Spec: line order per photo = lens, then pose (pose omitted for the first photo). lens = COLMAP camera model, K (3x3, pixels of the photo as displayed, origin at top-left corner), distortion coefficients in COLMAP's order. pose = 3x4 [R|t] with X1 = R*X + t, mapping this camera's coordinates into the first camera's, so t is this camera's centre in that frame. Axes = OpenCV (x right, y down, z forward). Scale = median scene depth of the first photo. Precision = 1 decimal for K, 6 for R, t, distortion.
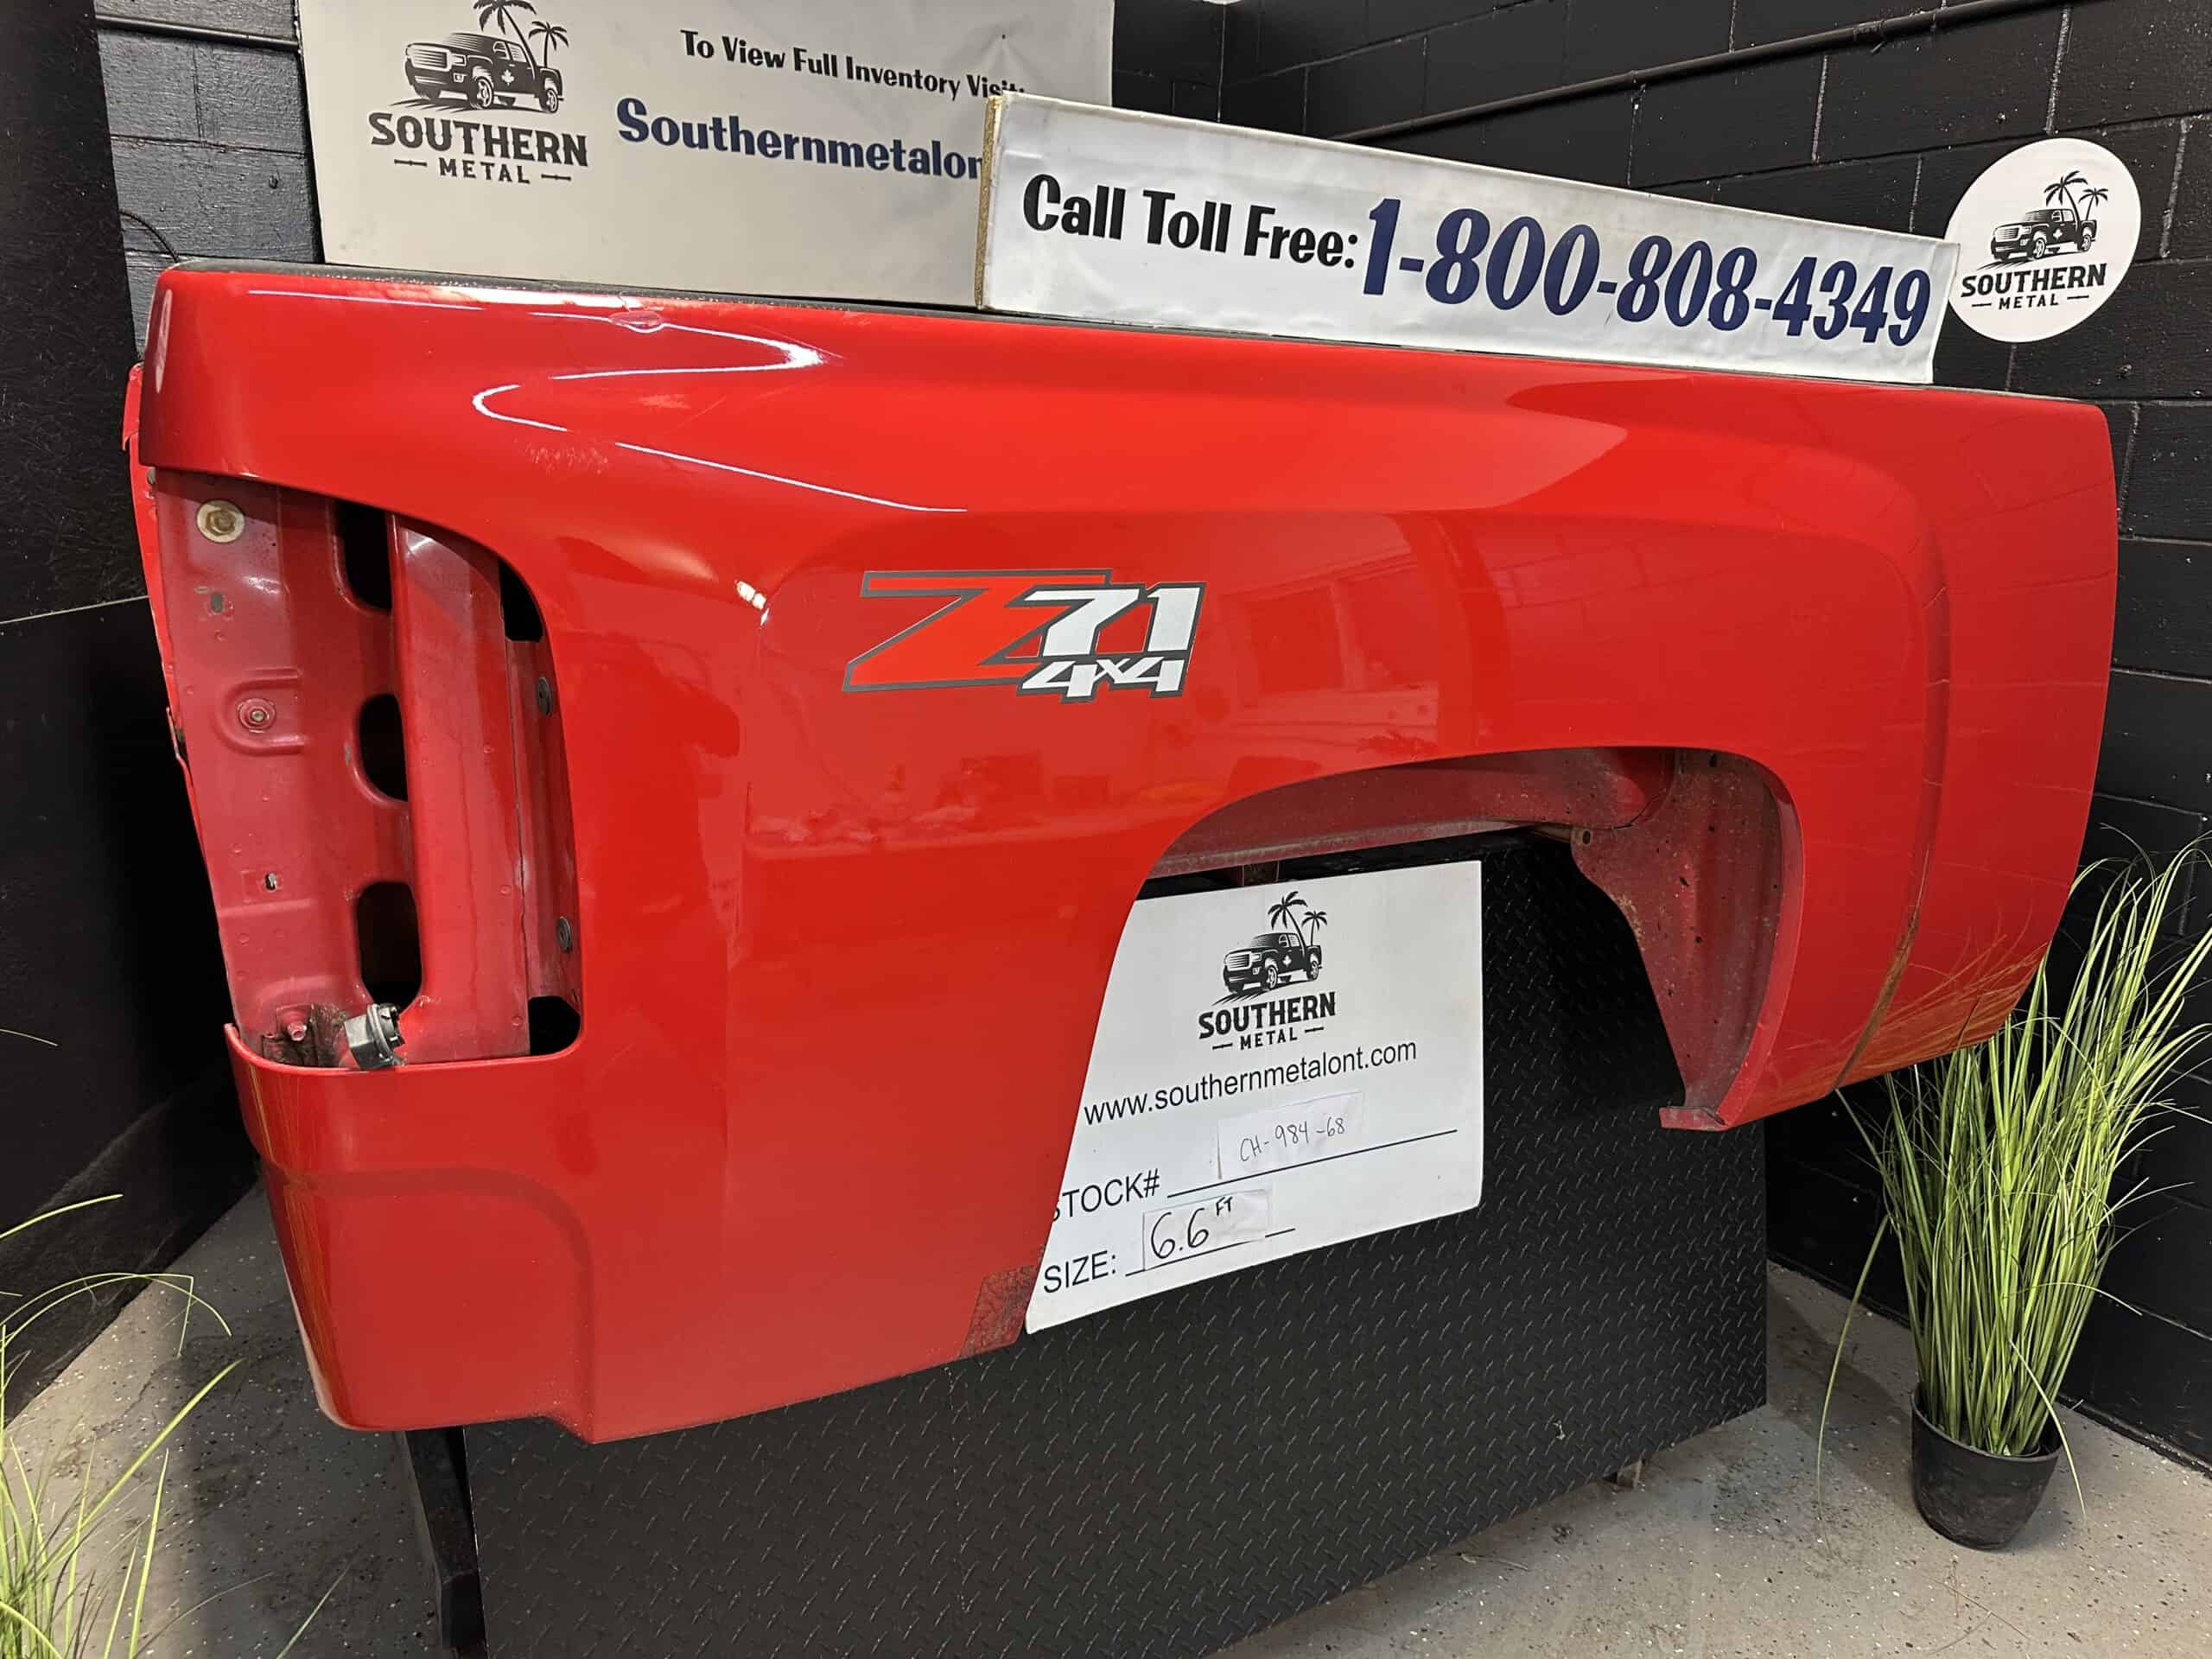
lens RADIAL K [[1549.1, 0, 1065.7], [0, 1549.1, 831.1], [0, 0, 1]] dist [0.003060, -0.004037]
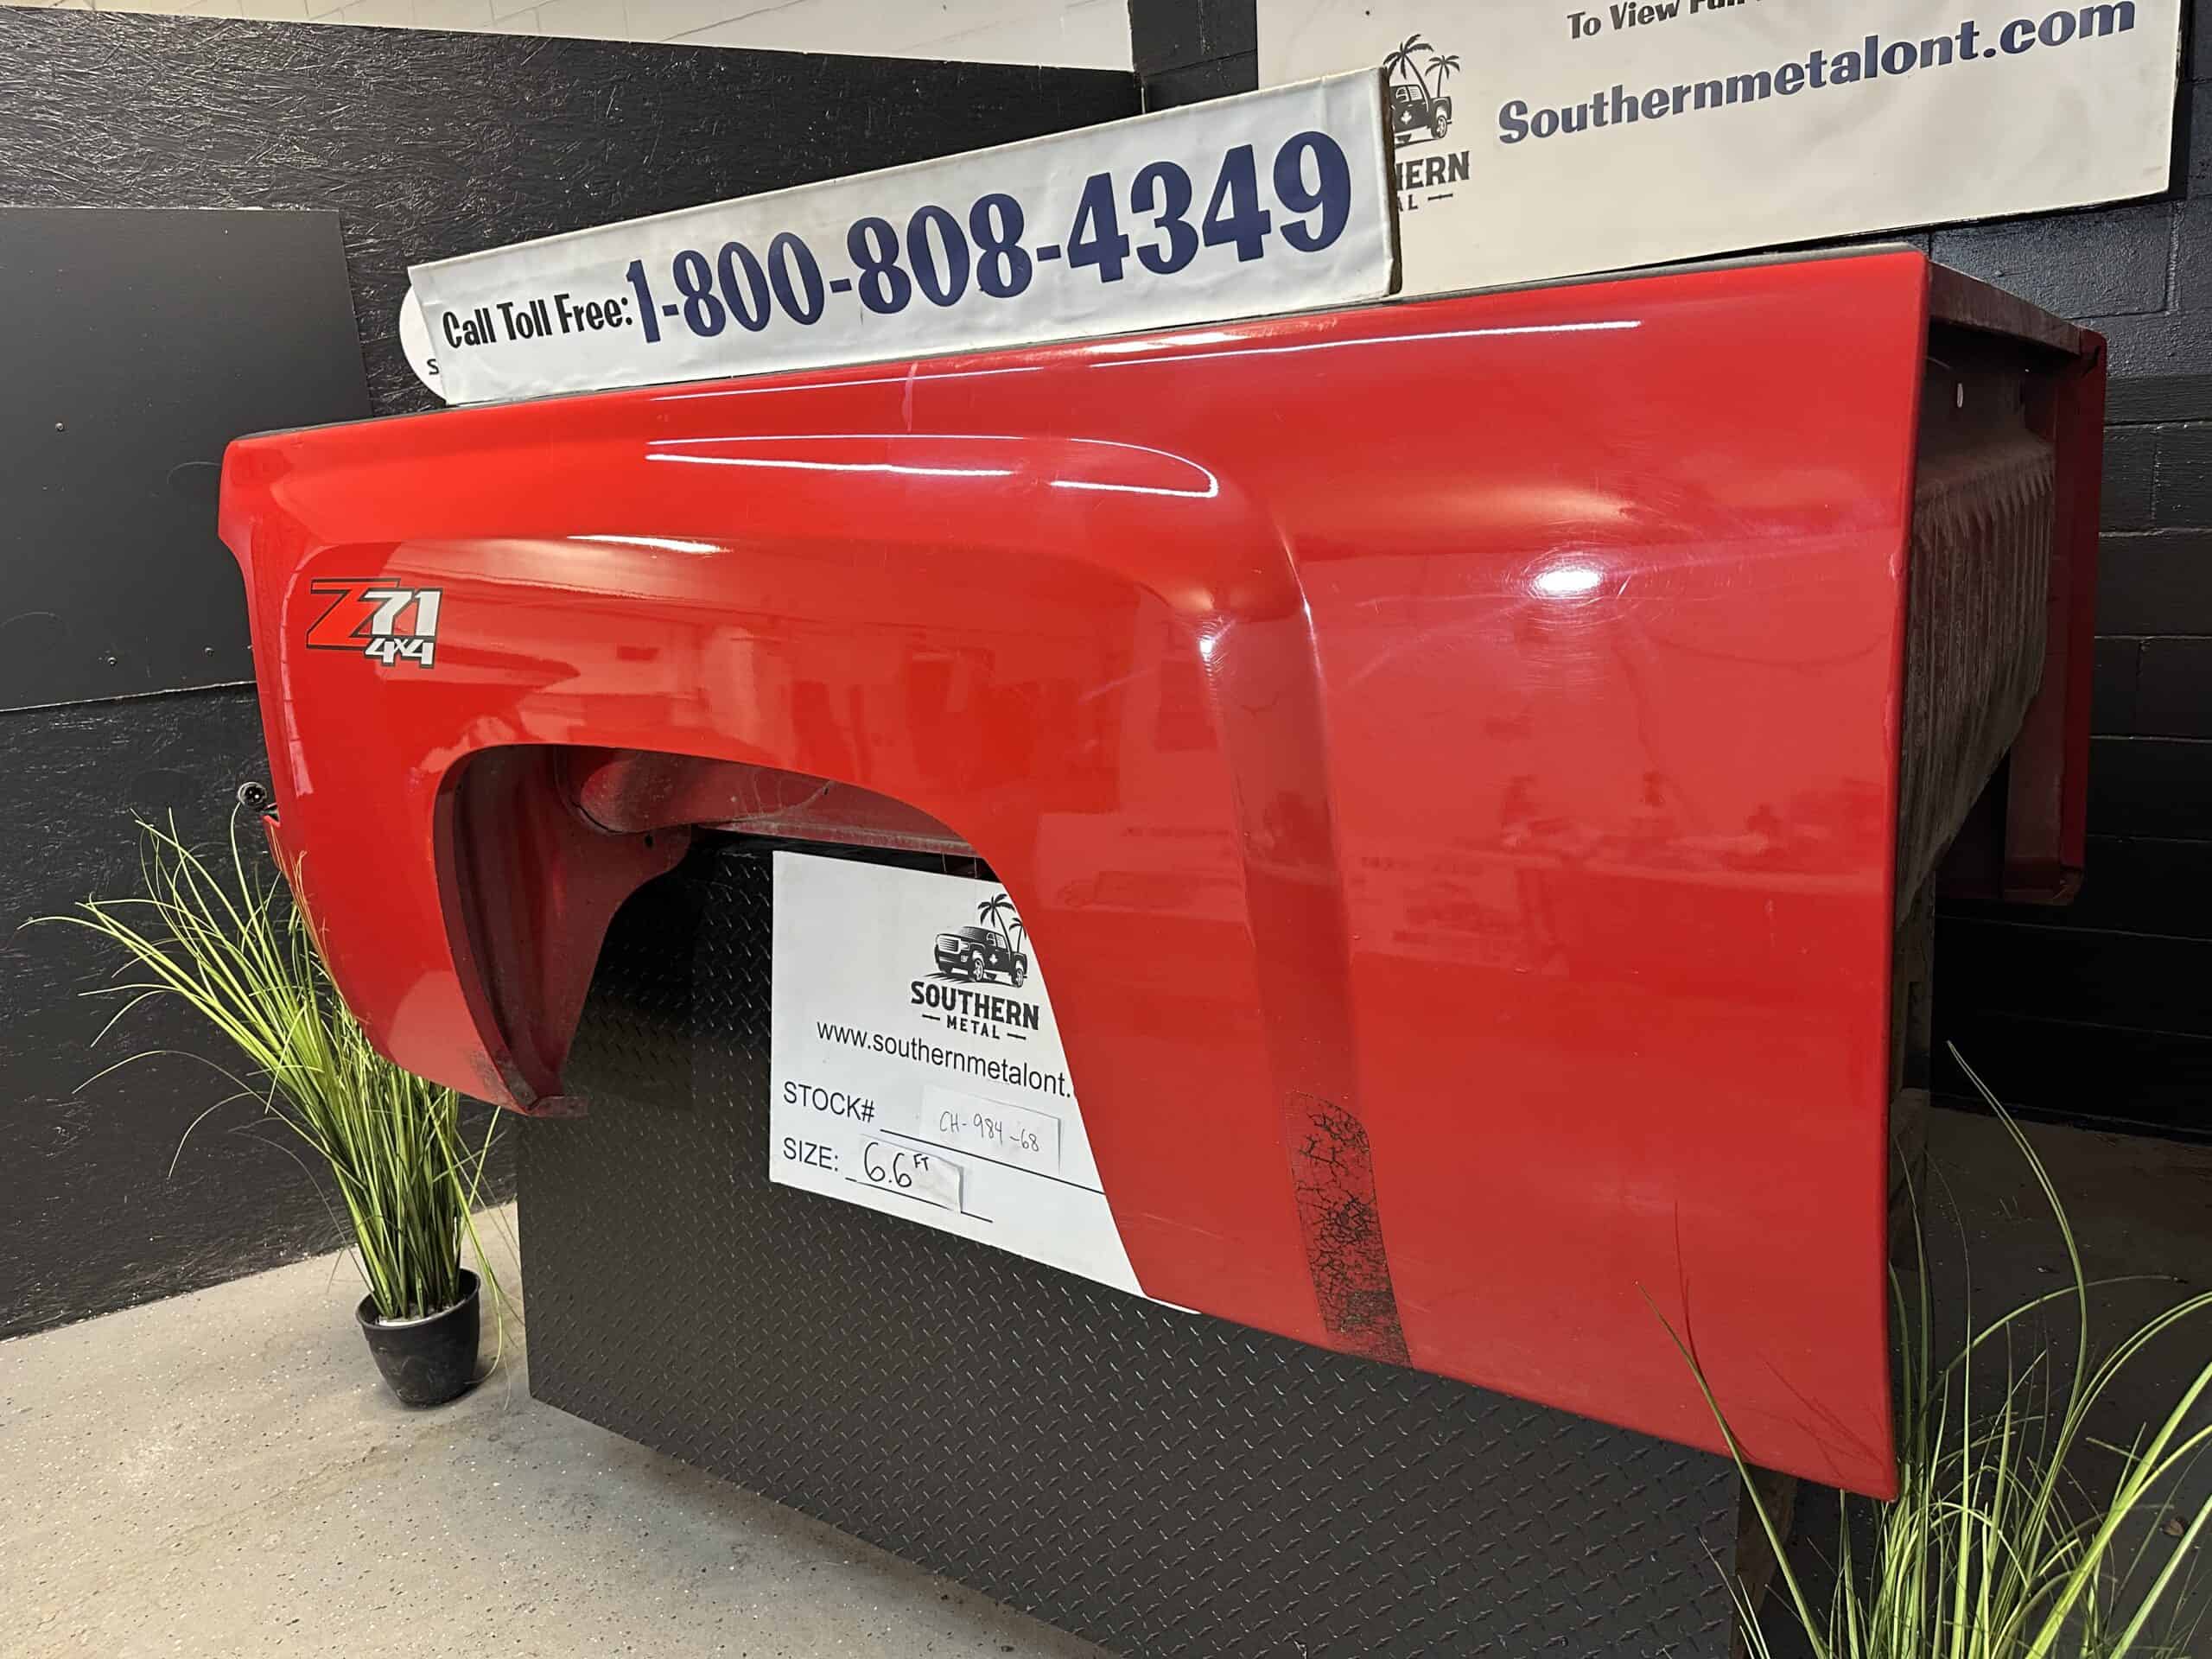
lens RADIAL K [[1519.8, 0, 1112.1], [0, 1519.8, 828.8], [0, 0, 1]] dist [0.018064, -0.022209]
pose [[0.433415, 0.162884, -0.886352, 1.056938], [-0.144018, 0.983409, 0.110297, -0.123266], [0.889612, 0.079846, 0.449683, 0.615895]]
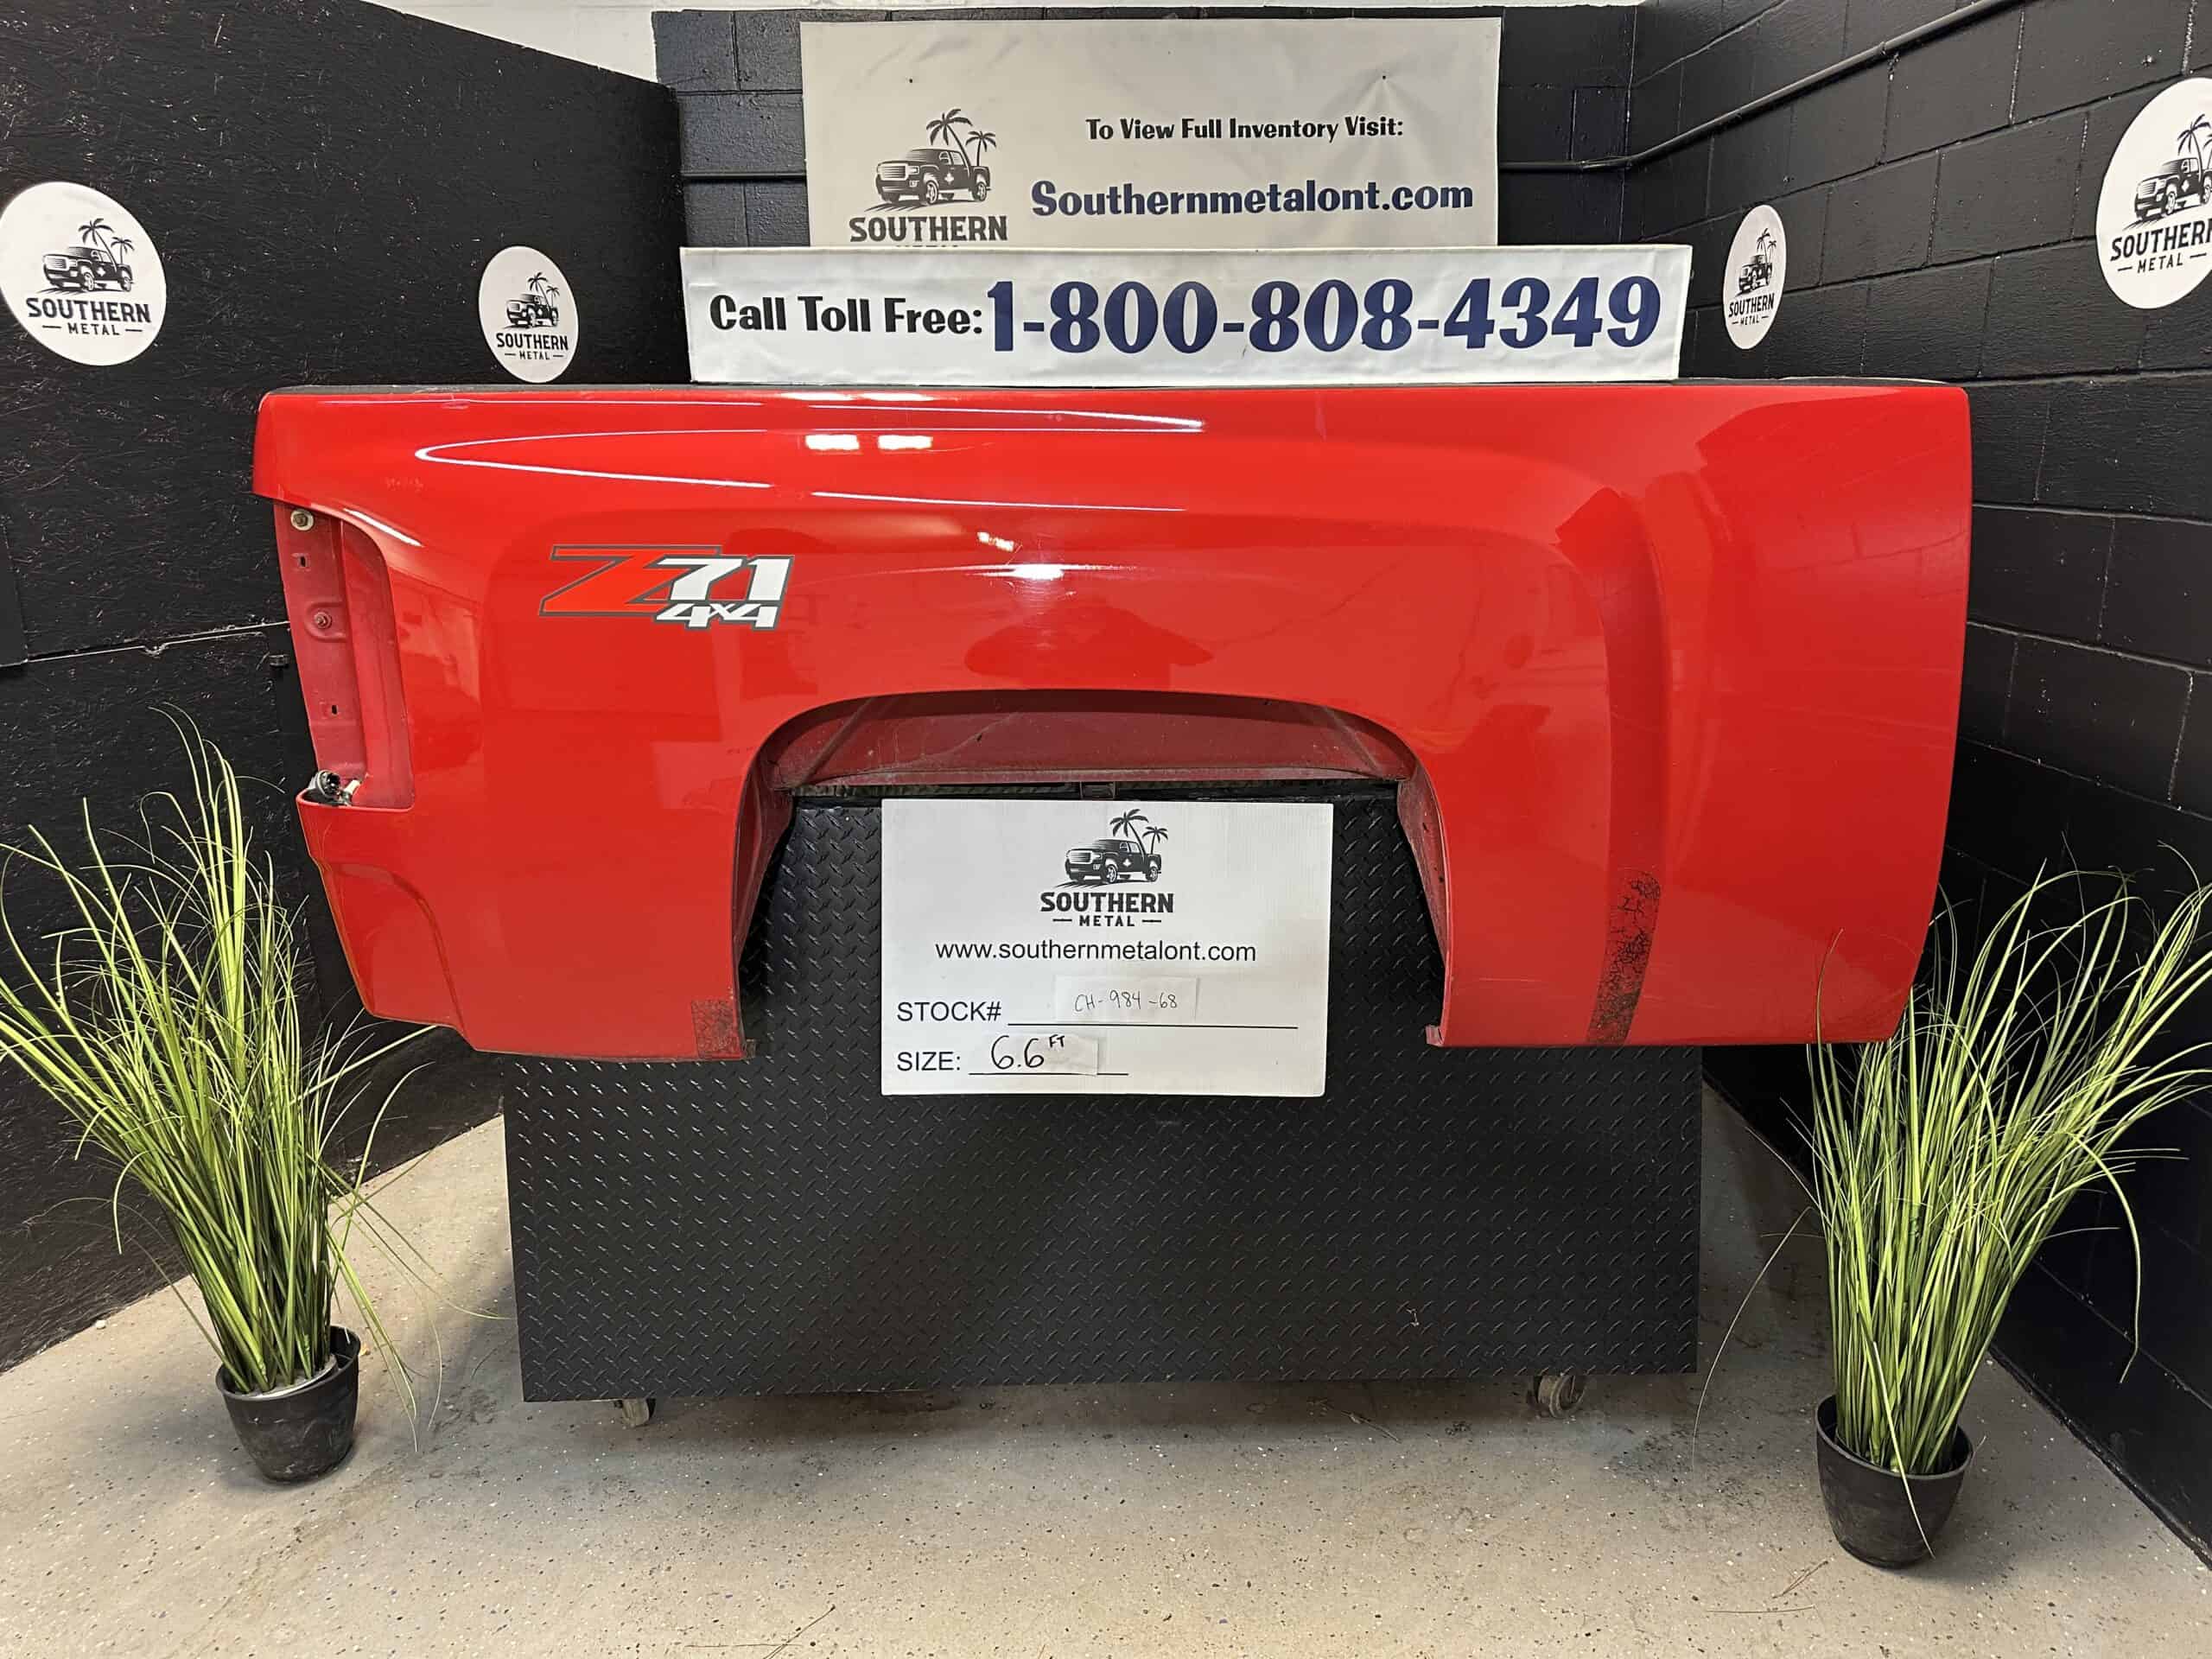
lens RADIAL K [[1509.0, 0, 1079.1], [0, 1509.0, 825.2], [0, 0, 1]] dist [0.128737, -0.248540]
pose [[0.868895, 0.090824, -0.486592, 0.715758], [-0.090357, 0.995608, 0.024485, 0.026082], [0.486679, 0.022693, 0.873286, -0.107265]]
